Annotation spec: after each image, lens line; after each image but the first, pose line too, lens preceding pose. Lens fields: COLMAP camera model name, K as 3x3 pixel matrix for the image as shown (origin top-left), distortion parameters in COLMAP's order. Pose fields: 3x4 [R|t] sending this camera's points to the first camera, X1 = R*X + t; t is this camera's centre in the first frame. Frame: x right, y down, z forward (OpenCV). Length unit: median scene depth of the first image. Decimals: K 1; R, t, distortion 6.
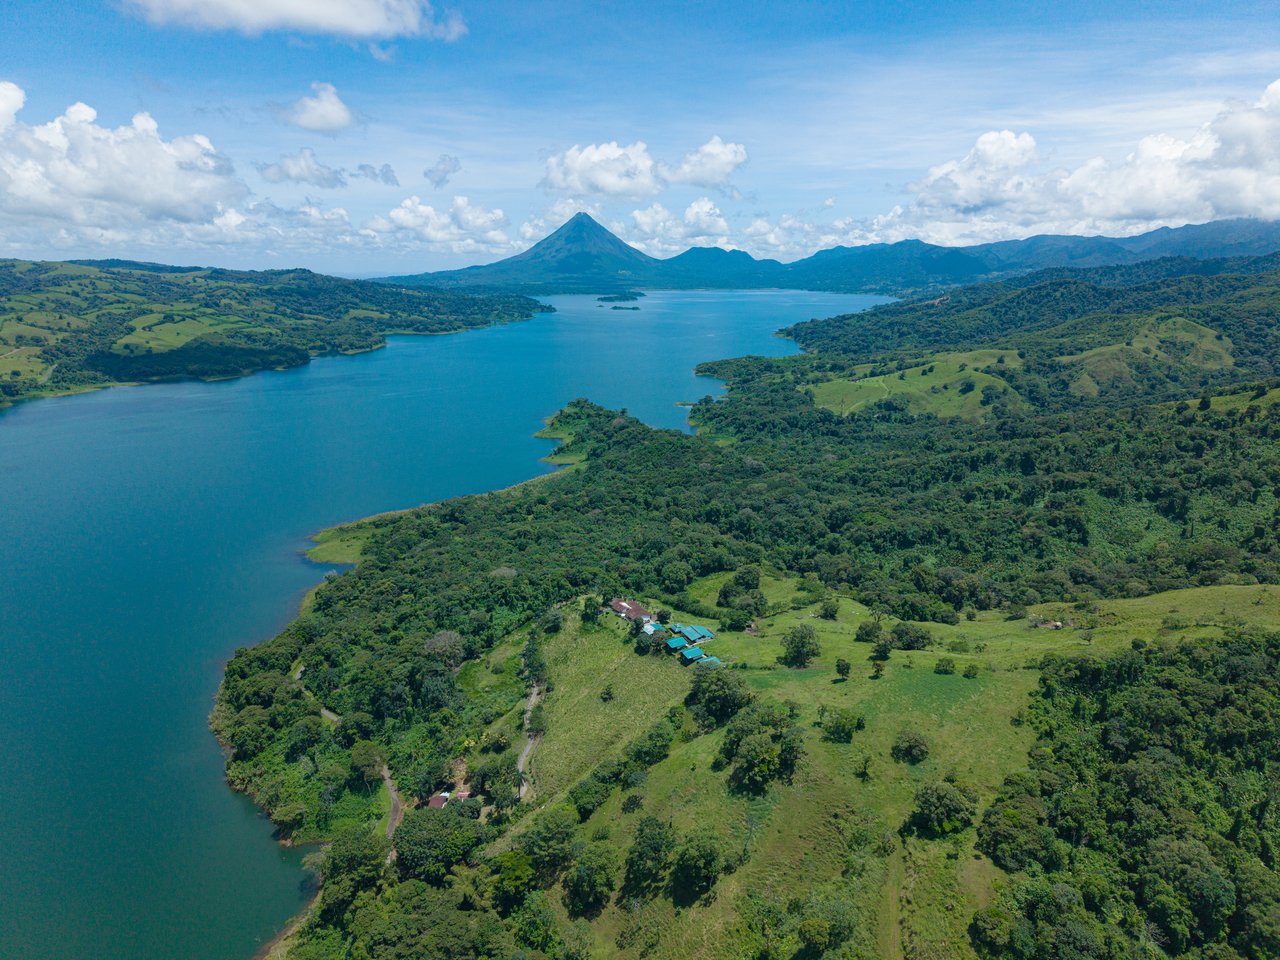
lens RADIAL K [[848.5, 0, 645.6], [0, 848.5, 483.0], [0, 0, 1]] dist [0.056881, -0.071788]
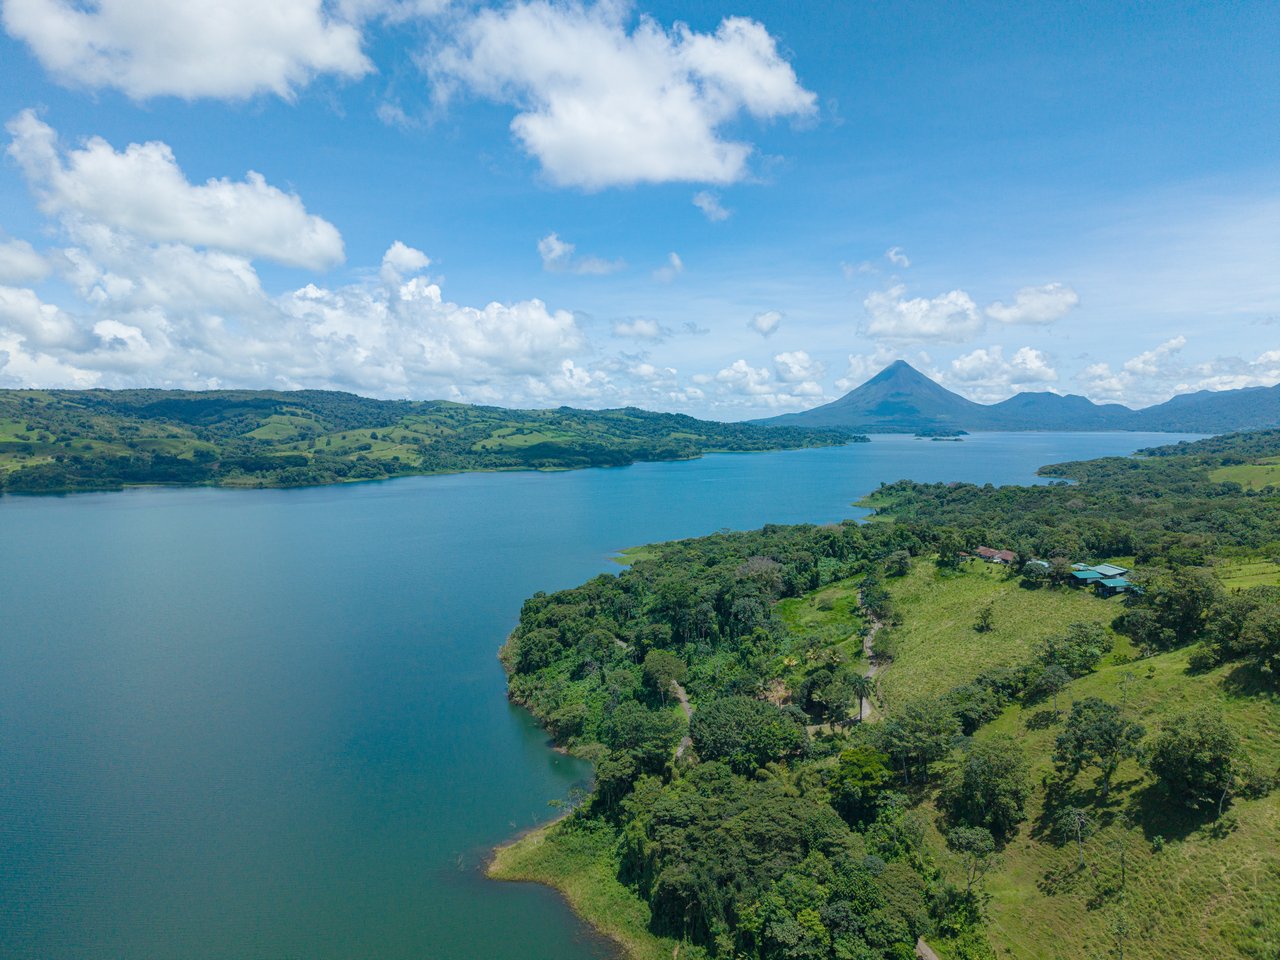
lens RADIAL K [[851.8, 0, 644.5], [0, 851.8, 475.7], [0, 0, 1]] dist [0.028174, -0.028366]
pose [[0.936948, 0.015709, -0.349115, -0.055590], [-0.081171, 0.981451, -0.173683, 0.243337], [0.339911, 0.191070, 0.920843, 0.192189]]
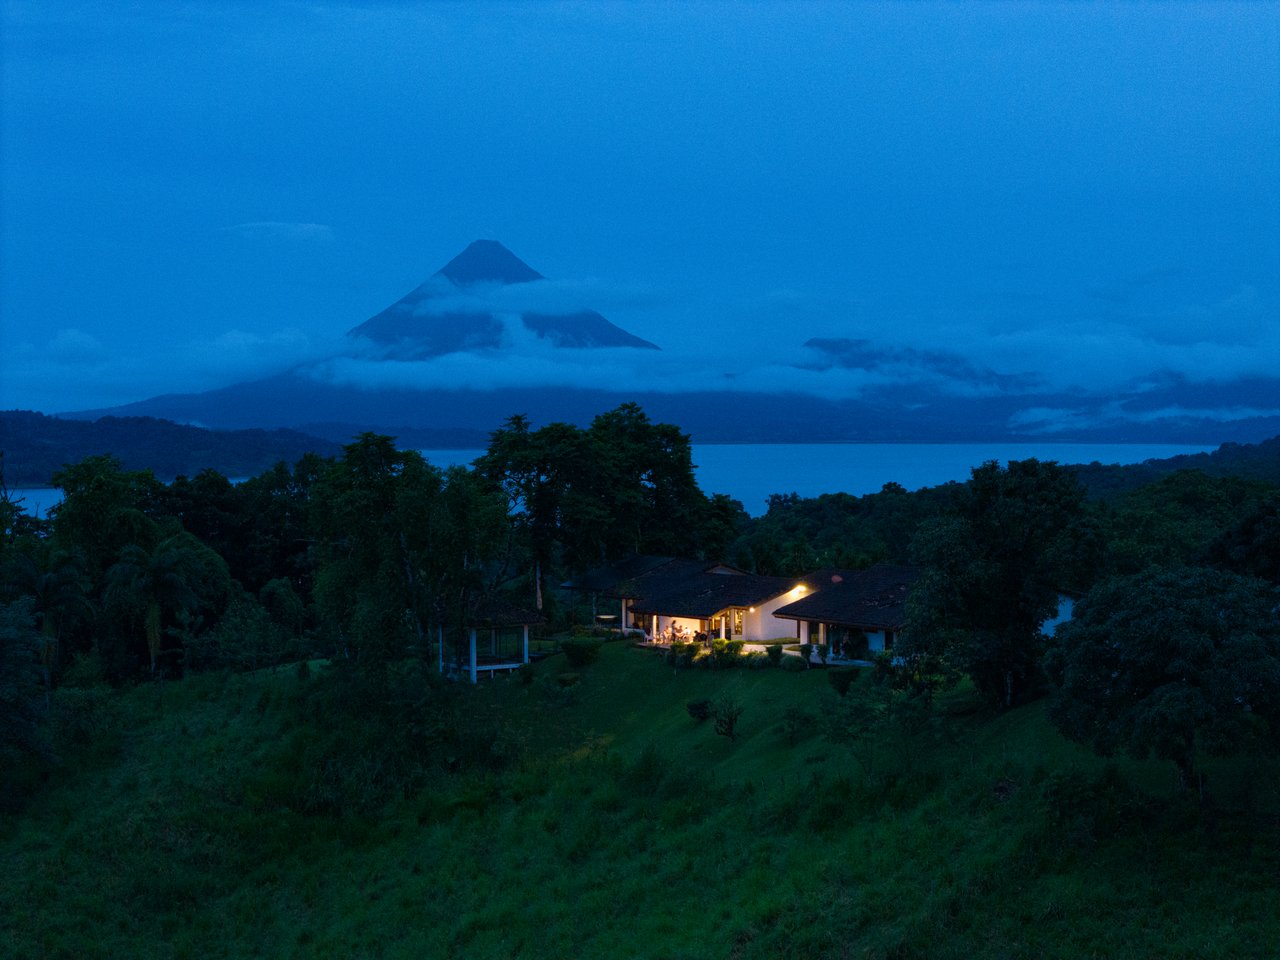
lens RADIAL K [[2551.4, 0, 640.0], [0, 2551.4, 480.0], [0, 0, 1]] dist [-0.311477, 1.940298]
pose [[0.999892, -0.008473, -0.012034, -0.036385], [0.005481, 0.973218, -0.229817, 0.201521], [0.013659, 0.229727, 0.973159, 0.766067]]
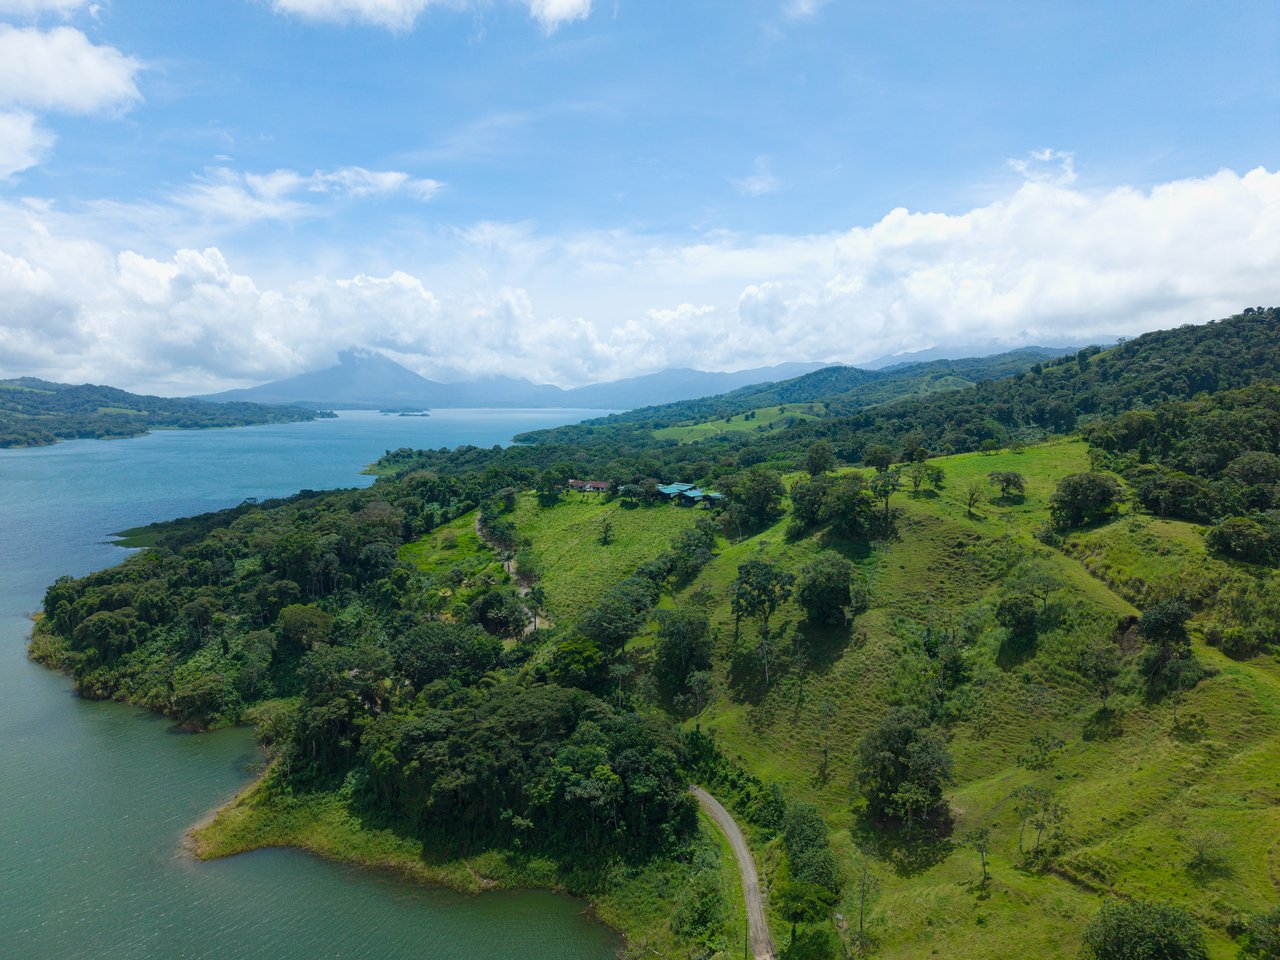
lens RADIAL K [[851.8, 0, 644.5], [0, 851.8, 475.7], [0, 0, 1]] dist [0.028174, -0.028366]
pose [[0.966454, -0.028150, 0.255291, -0.193566], [0.069118, 0.985812, -0.152959, 0.282661], [-0.247363, 0.165473, 0.954688, 0.169762]]
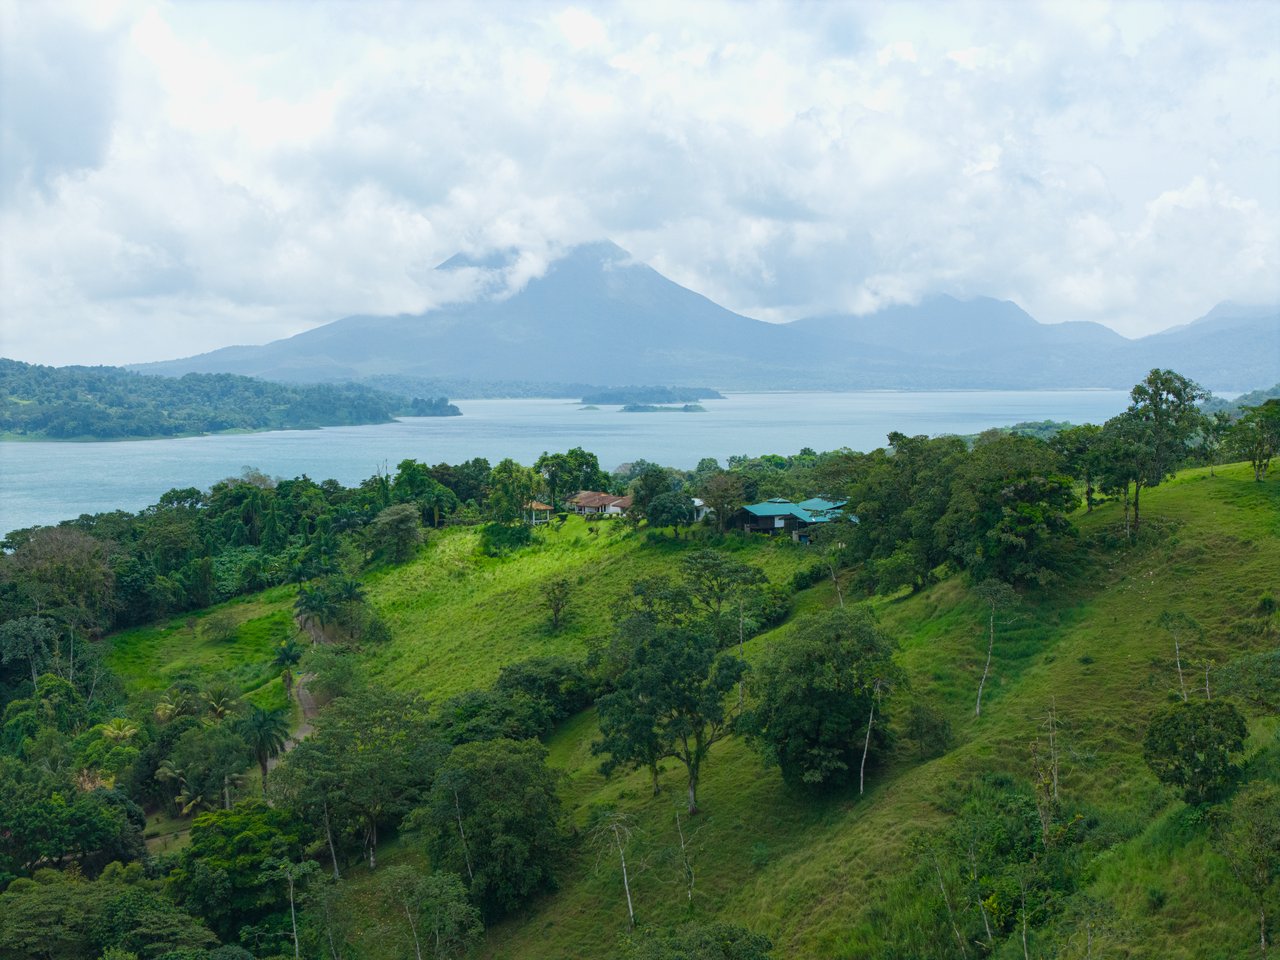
lens RADIAL K [[2551.4, 0, 640.0], [0, 2551.4, 480.0], [0, 0, 1]] dist [-0.311477, 1.940298]
pose [[0.999371, -0.010431, -0.033888, 0.018005], [0.003108, 0.977837, -0.209346, 0.351892], [0.035320, 0.209109, 0.977254, 0.057044]]
